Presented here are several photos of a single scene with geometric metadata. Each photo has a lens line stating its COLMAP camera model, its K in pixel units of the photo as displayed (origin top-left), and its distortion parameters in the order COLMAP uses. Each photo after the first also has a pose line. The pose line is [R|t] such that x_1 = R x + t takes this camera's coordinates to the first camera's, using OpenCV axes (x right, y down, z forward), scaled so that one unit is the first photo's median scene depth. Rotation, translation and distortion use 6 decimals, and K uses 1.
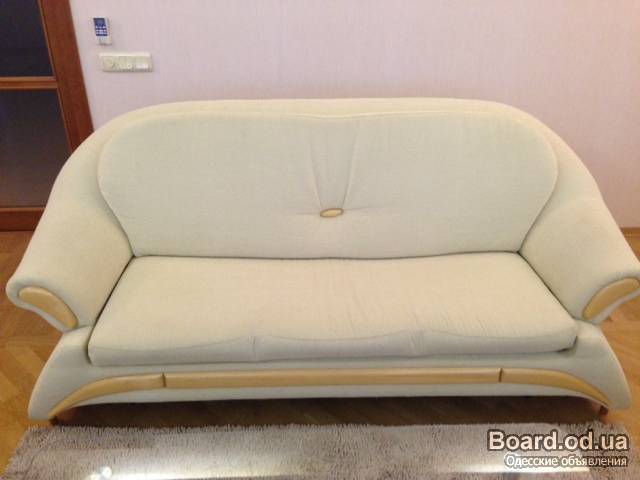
lens RADIAL K [[619.2, 0, 319.1], [0, 619.2, 241.2], [0, 0, 1]] dist [-0.006346, 0.000000]
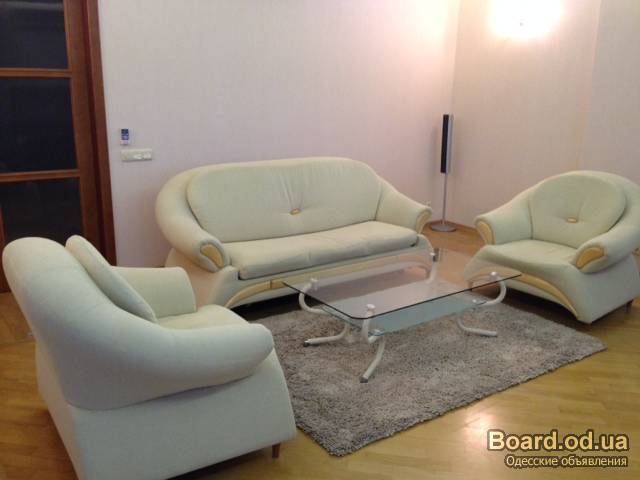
lens RADIAL K [[619.2, 0, 319.8], [0, 619.2, 240.0], [0, 0, 1]] dist [-0.006346, 0.000000]
pose [[0.811302, -0.118652, 0.572460, -0.892580], [0.262194, 0.949037, -0.174883, 0.342503], [-0.522535, 0.291978, 0.801065, -0.509673]]
